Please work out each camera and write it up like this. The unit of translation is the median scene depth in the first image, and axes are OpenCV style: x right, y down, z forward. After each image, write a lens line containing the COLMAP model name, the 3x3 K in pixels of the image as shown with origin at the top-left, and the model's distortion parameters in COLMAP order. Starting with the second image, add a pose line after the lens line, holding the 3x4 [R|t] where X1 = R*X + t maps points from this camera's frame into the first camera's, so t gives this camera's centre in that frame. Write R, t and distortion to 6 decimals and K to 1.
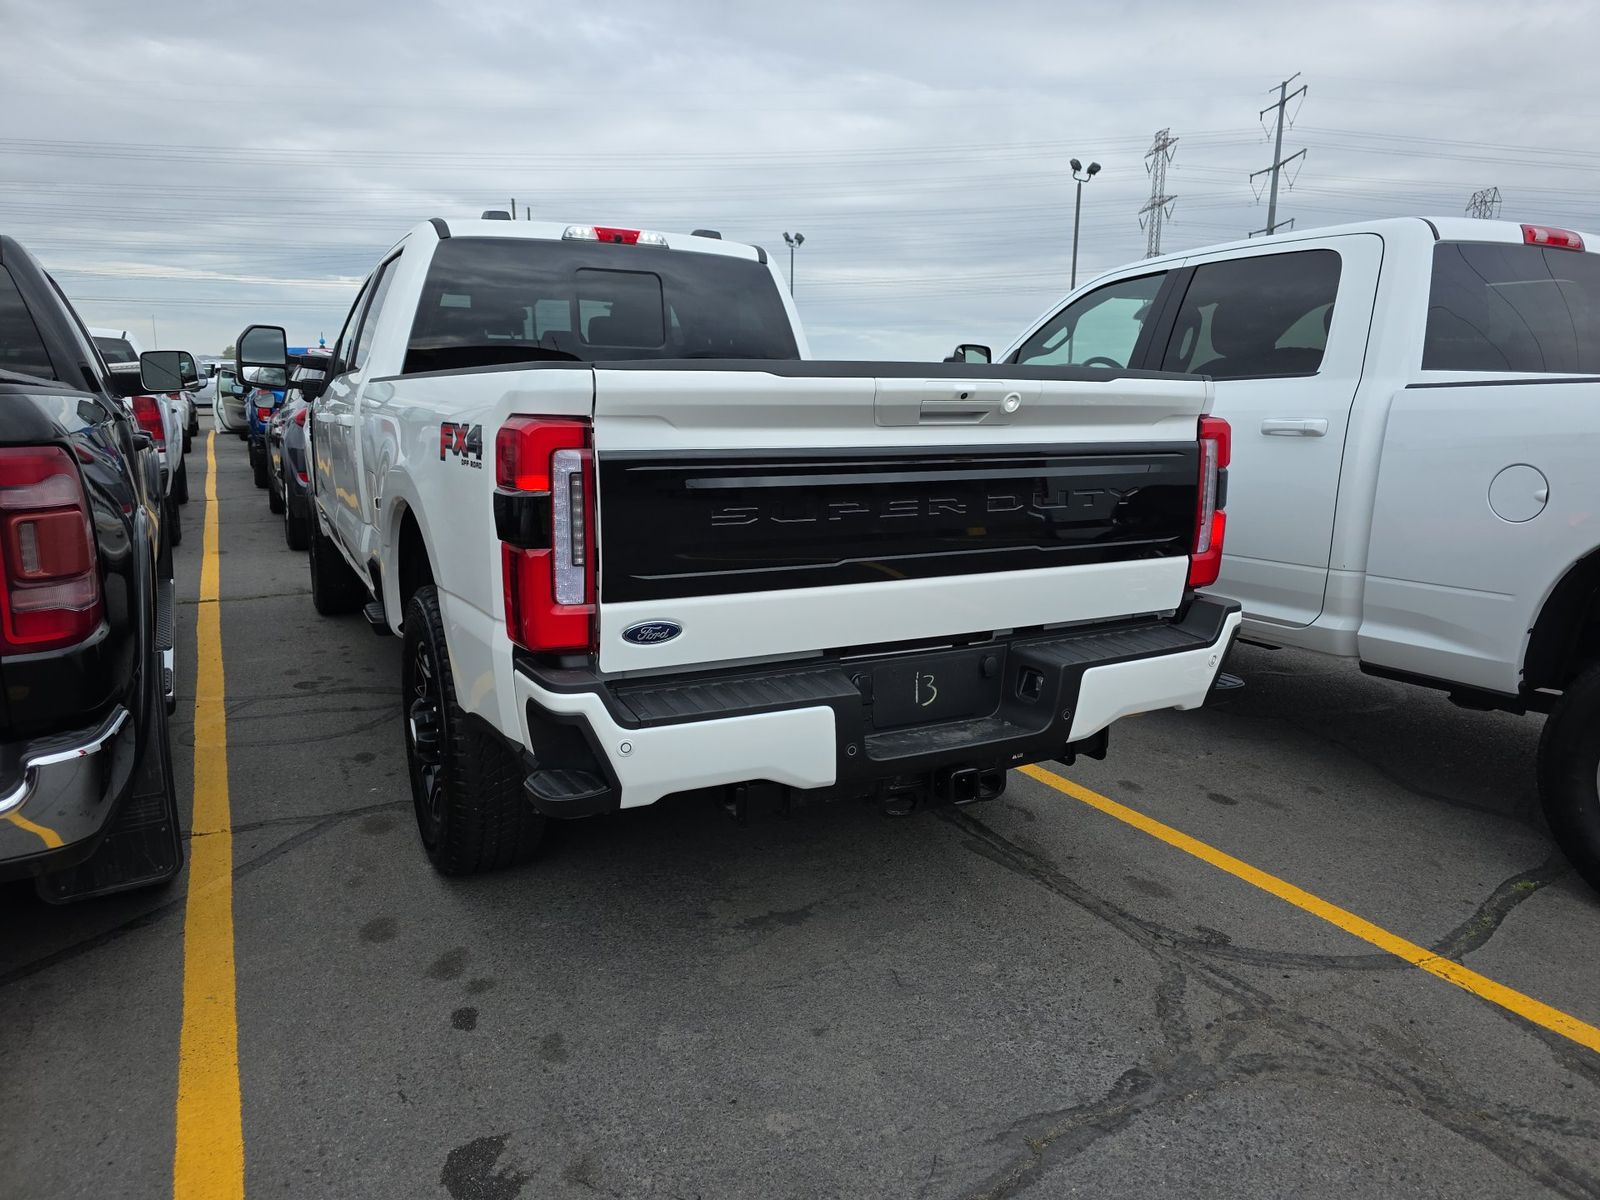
lens RADIAL K [[1050.2, 0, 800.0], [0, 1050.2, 600.0], [0, 0, 1]] dist [0.081352, -0.098412]
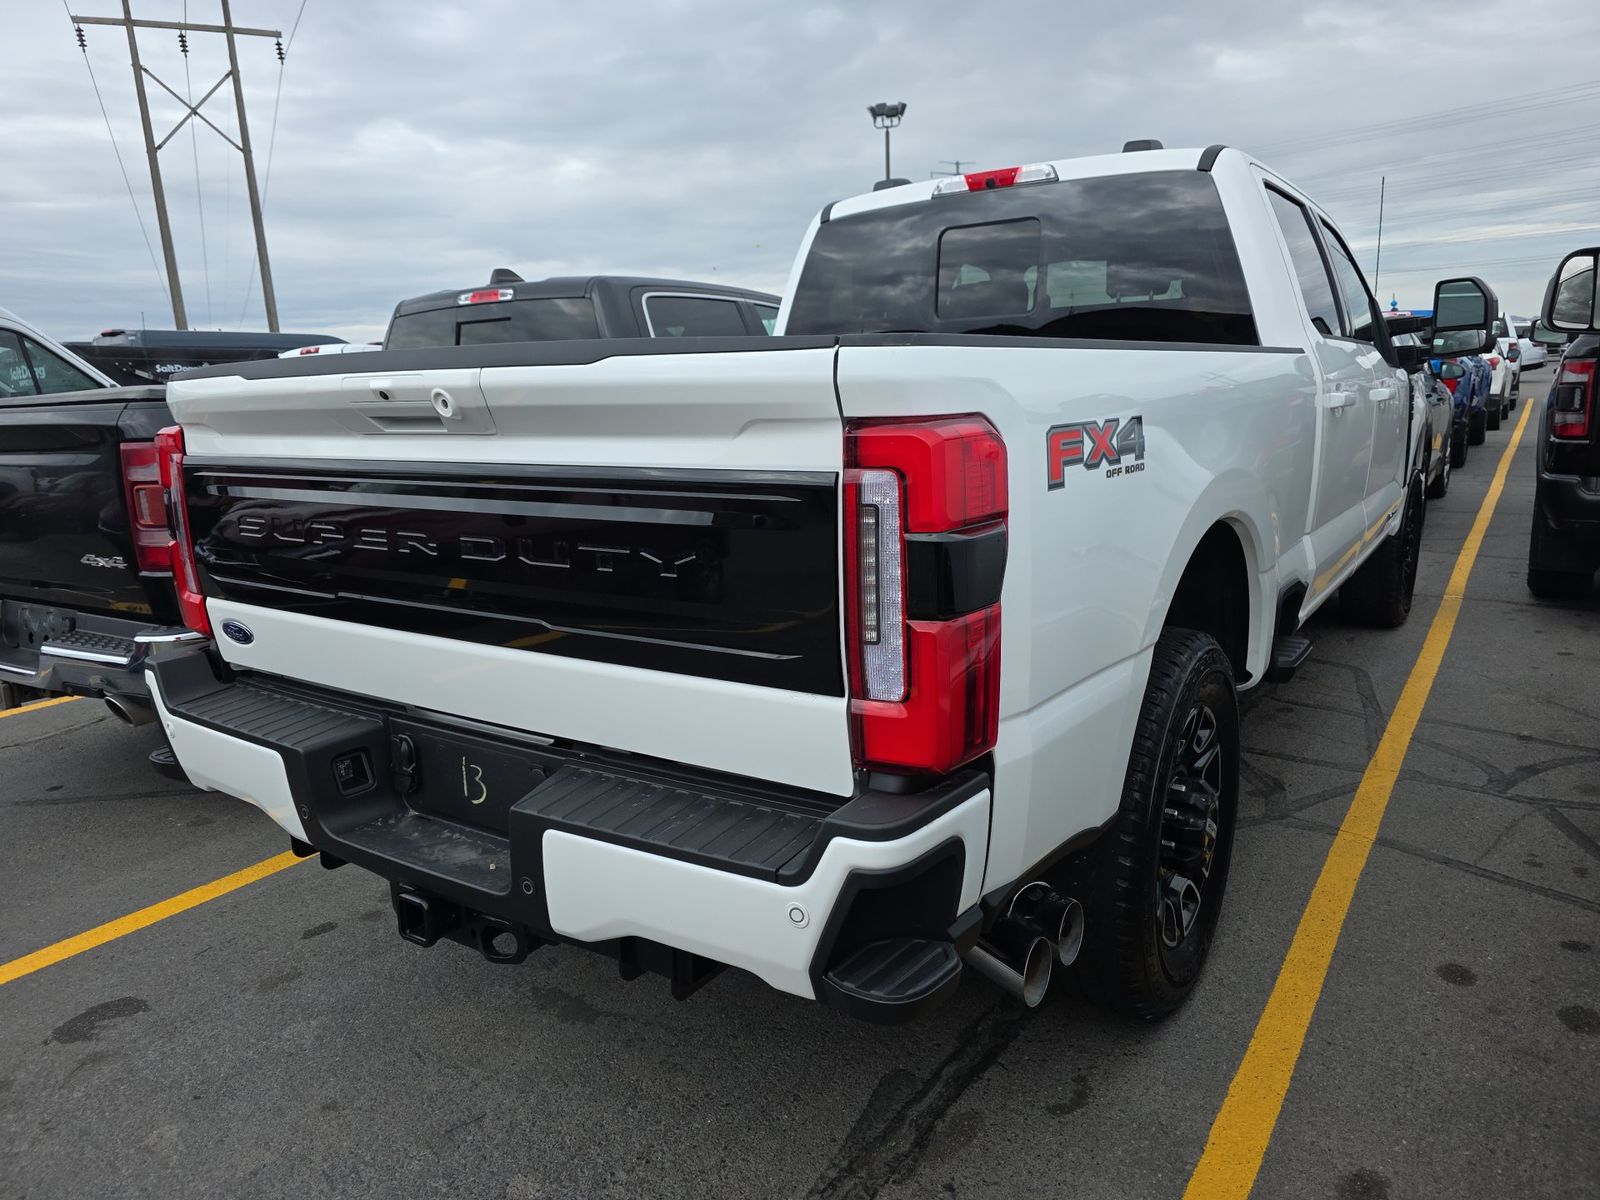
lens RADIAL K [[1066.3, 0, 796.0], [0, 1066.3, 602.9], [0, 0, 1]] dist [0.051219, -0.050085]
pose [[0.471027, 0.154351, -0.868510, 0.846587], [-0.128390, 0.986084, 0.105615, -0.147733], [0.872726, 0.061760, 0.484289, 0.793303]]
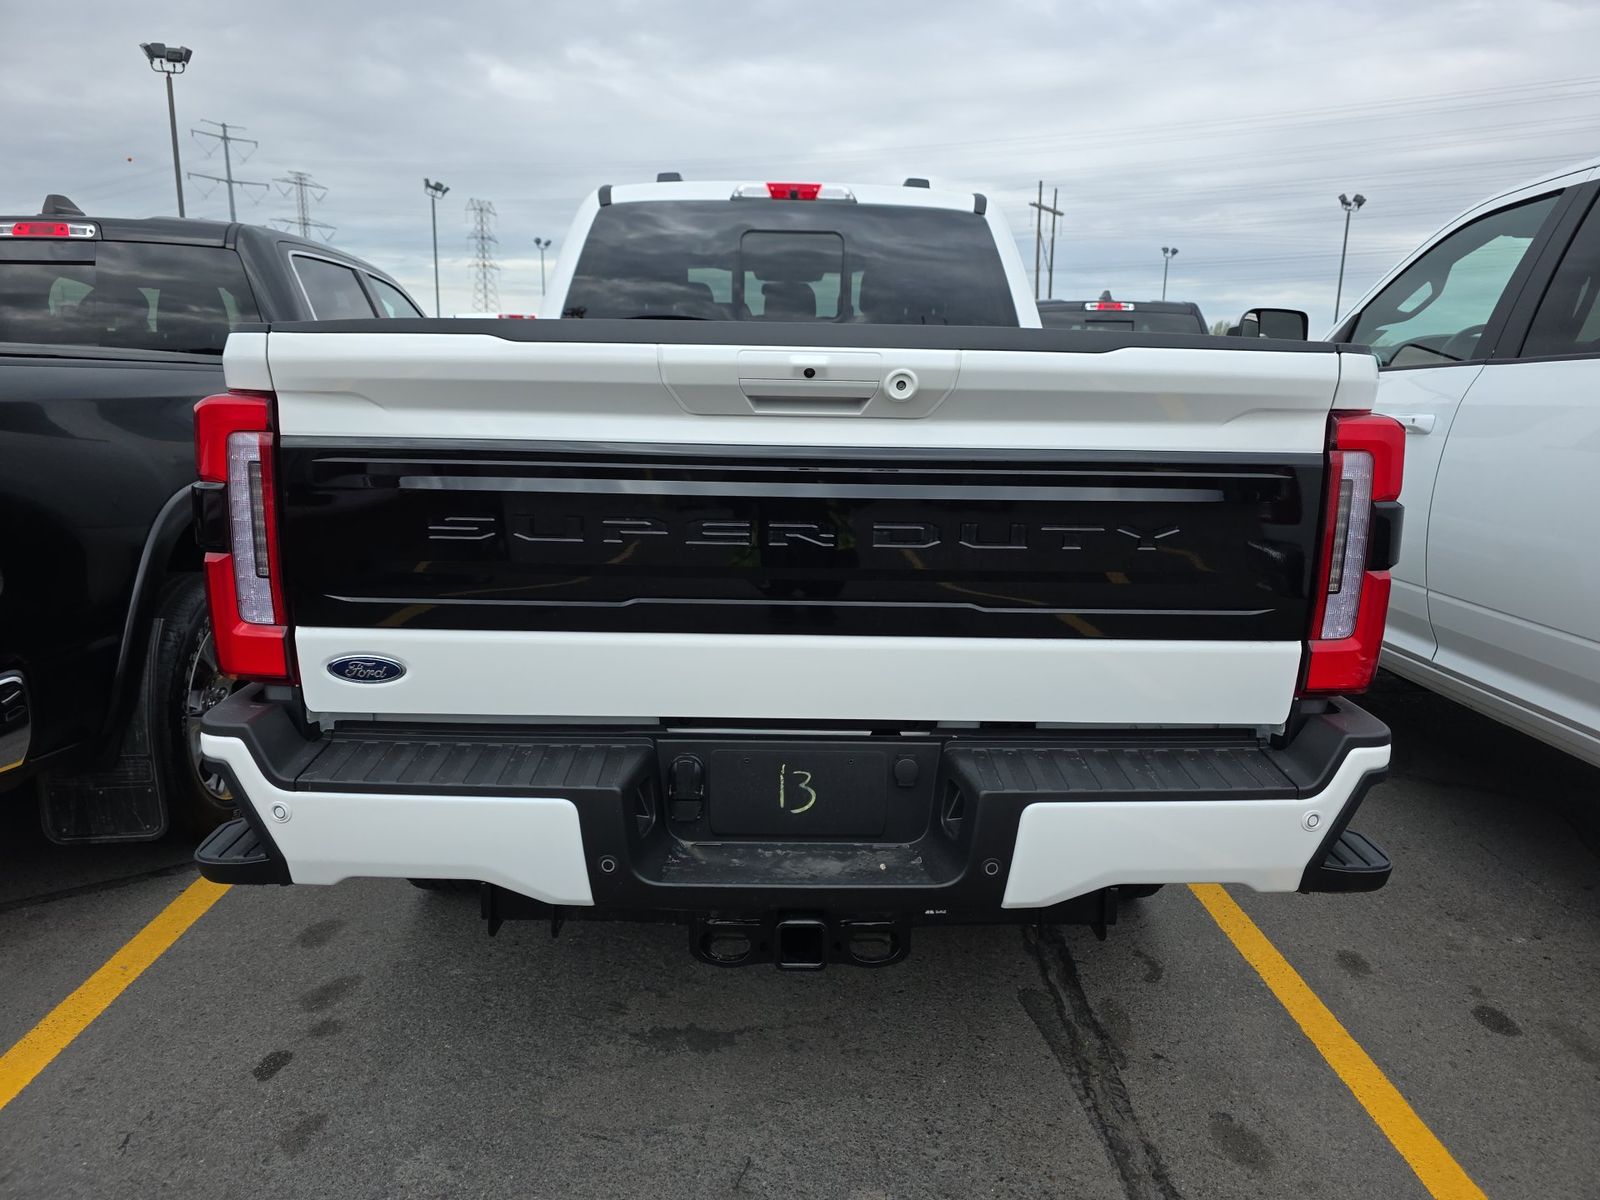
lens RADIAL K [[1059.3, 0, 800.0], [0, 1059.3, 600.0], [0, 0, 1]] dist [0.053329, -0.055425]
pose [[0.894028, 0.100565, -0.436578, 0.404144], [-0.094623, 0.994884, 0.035400, -0.065034], [0.437904, 0.009661, 0.898970, 0.349294]]
